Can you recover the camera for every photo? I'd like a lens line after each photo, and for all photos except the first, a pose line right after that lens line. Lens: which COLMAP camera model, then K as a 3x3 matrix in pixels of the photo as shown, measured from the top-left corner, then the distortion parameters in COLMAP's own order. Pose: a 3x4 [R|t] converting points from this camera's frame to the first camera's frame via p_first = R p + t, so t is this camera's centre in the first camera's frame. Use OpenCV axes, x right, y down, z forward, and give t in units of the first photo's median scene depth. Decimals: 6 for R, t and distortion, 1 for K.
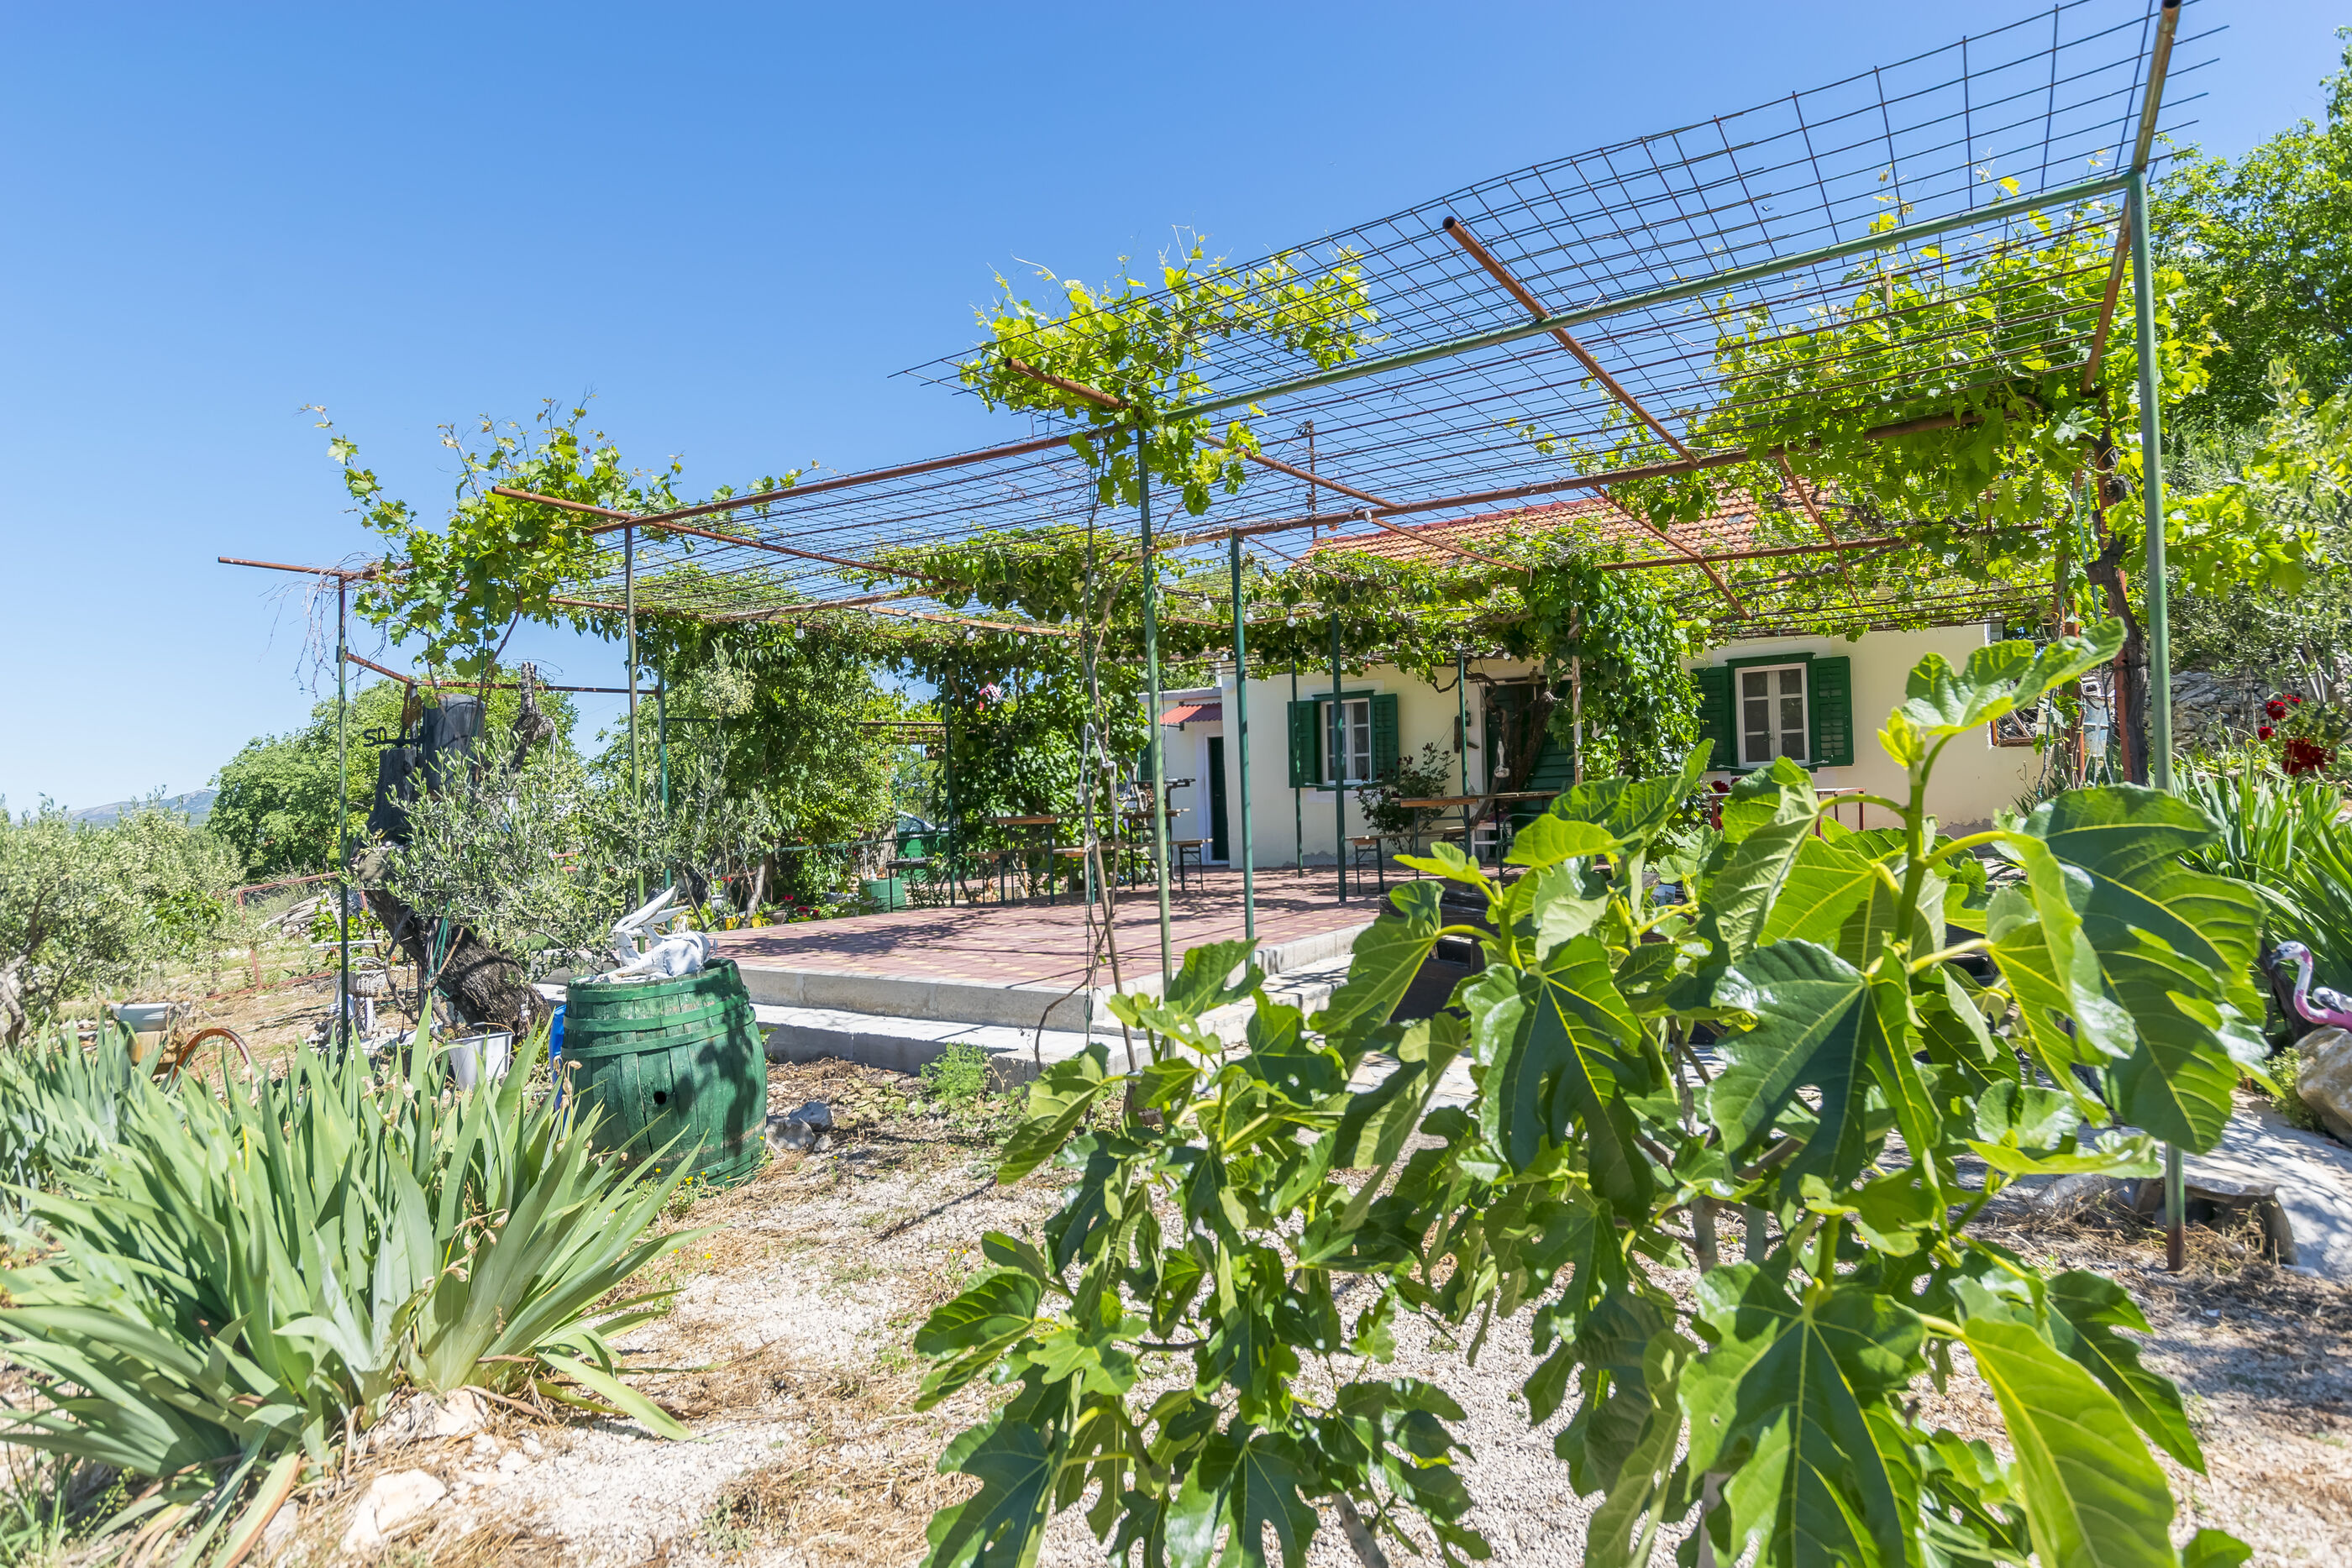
lens RADIAL K [[1330.2, 0, 1181.7], [0, 1330.2, 777.9], [0, 0, 1]] dist [-0.000834, -0.000006]
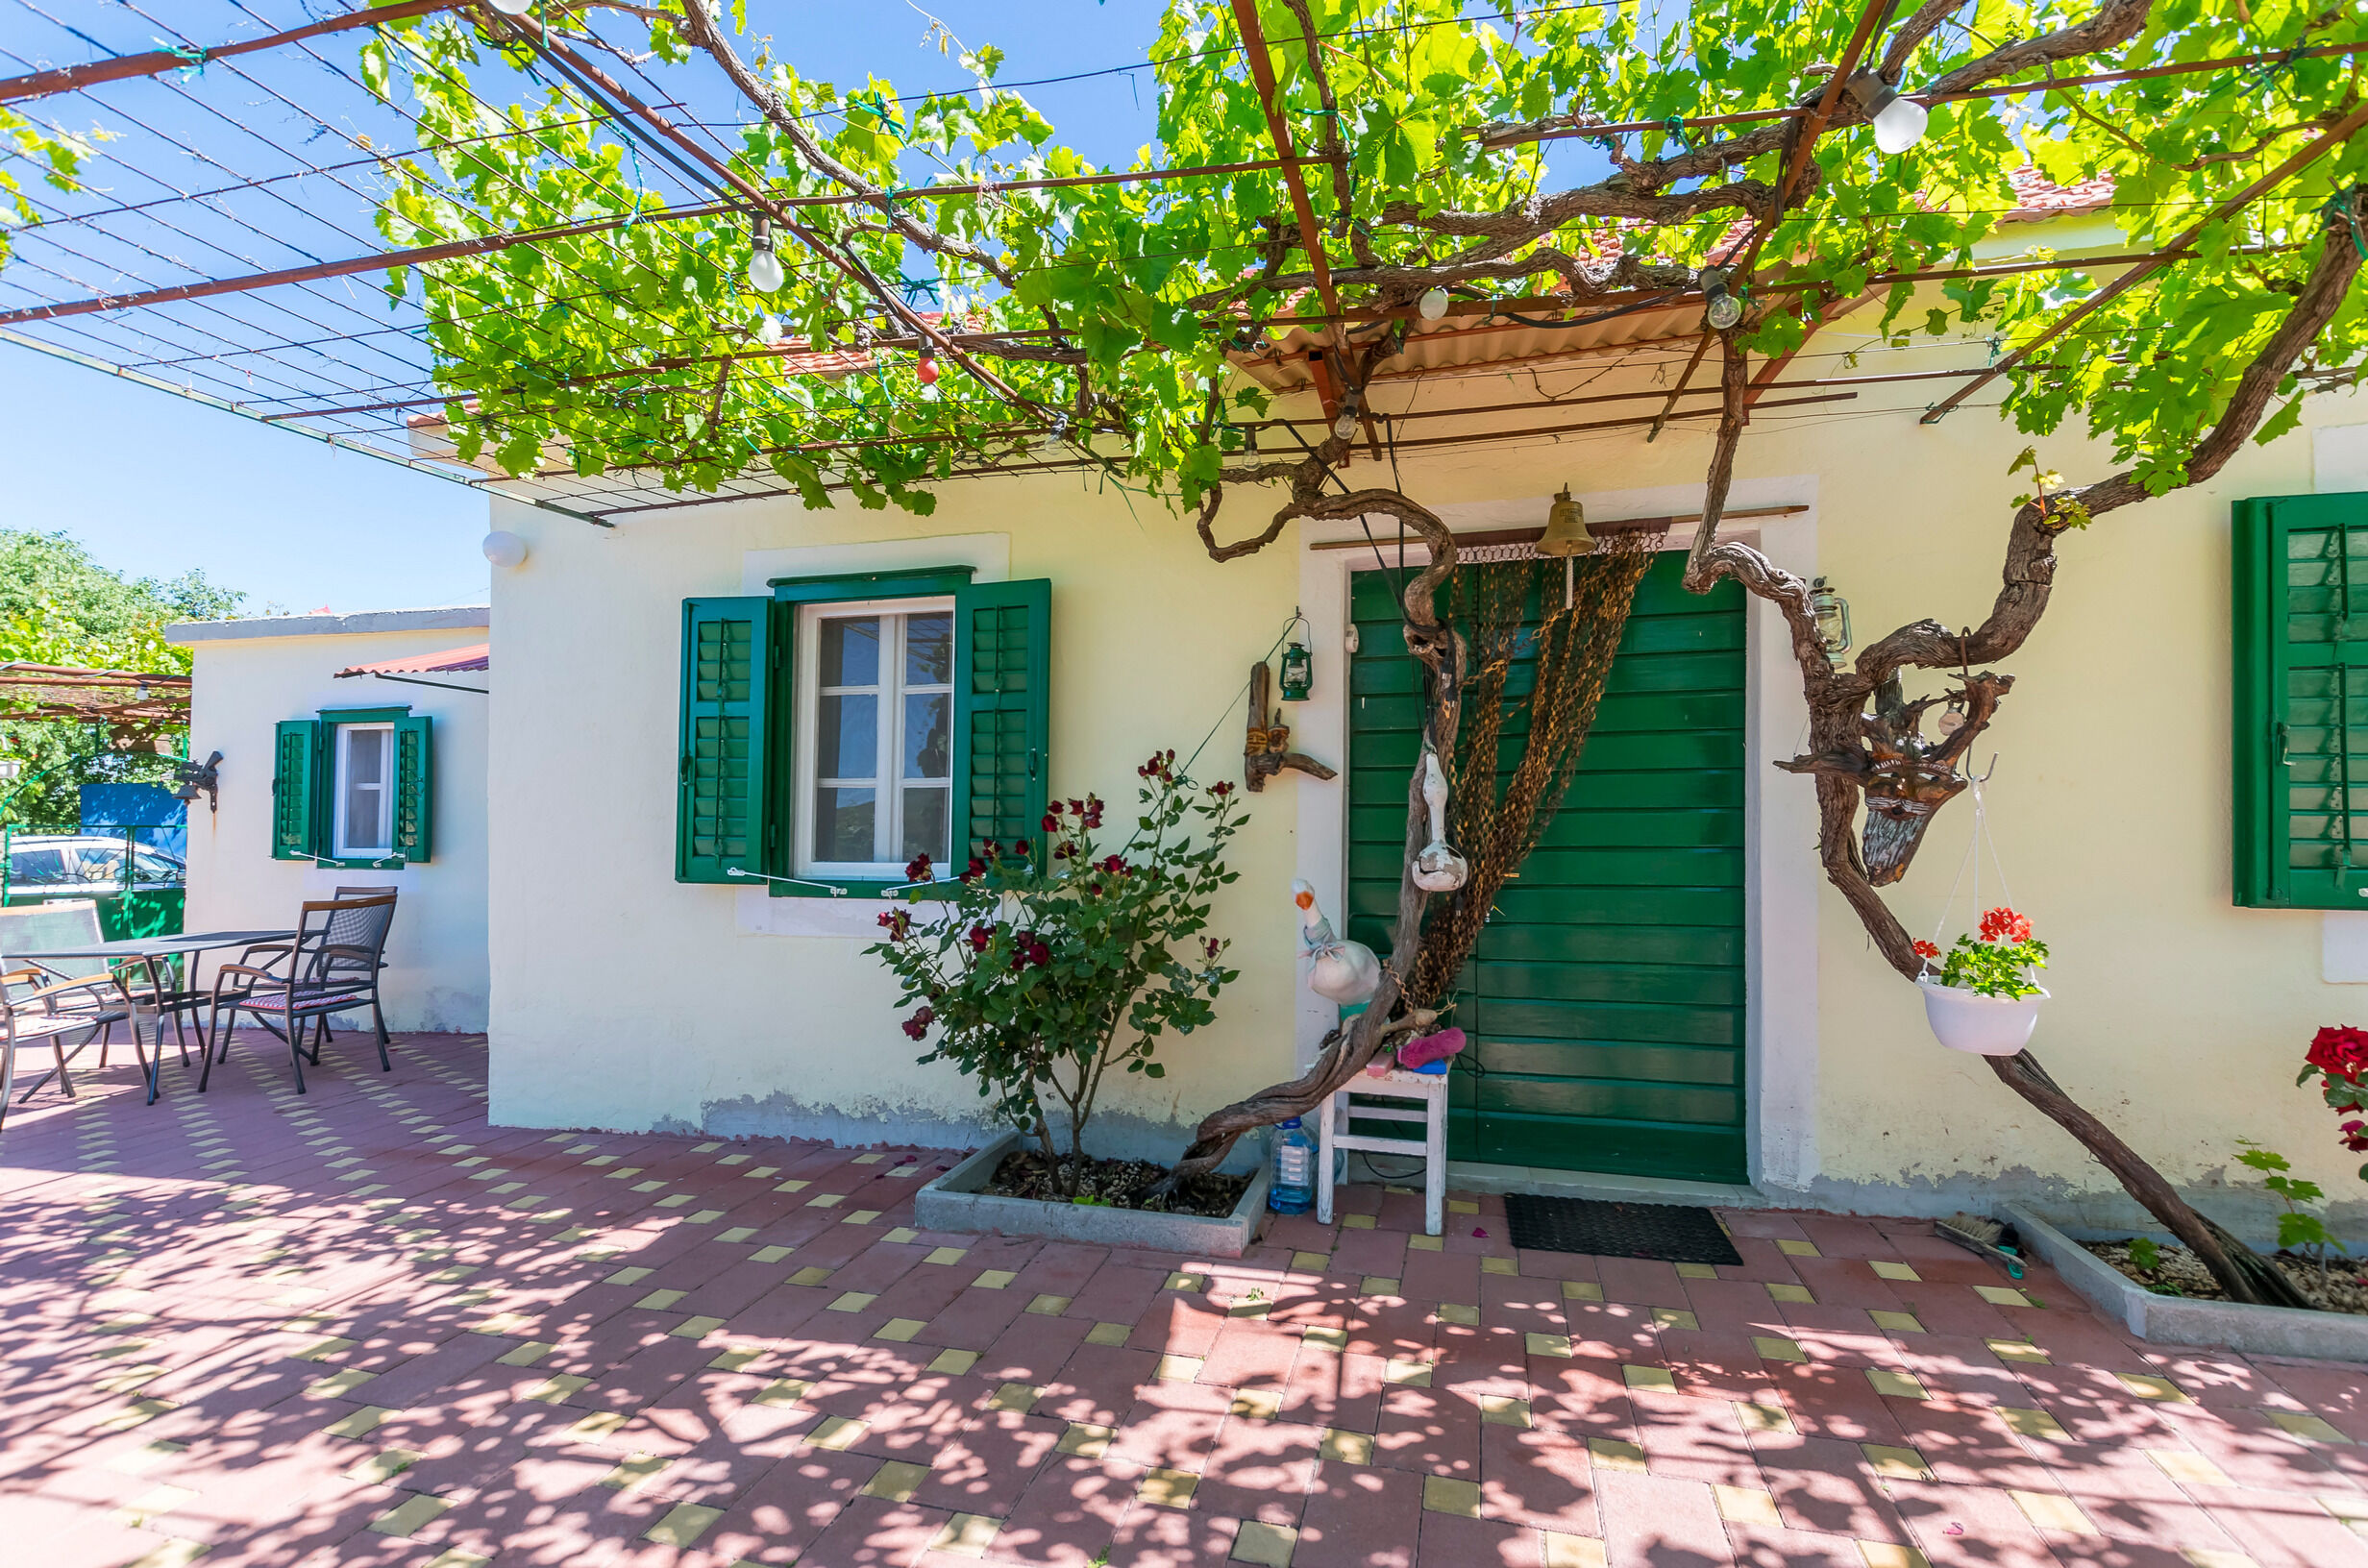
lens RADIAL K [[1074.9, 0, 1188.1], [0, 1074.9, 783.9], [0, 0, 1]] dist [0.002397, -0.000781]
pose [[0.948269, 0.044401, 0.314349, 0.117815], [-0.036379, 0.998846, -0.031345, -0.012297], [-0.315378, 0.018288, 0.948790, 0.764734]]
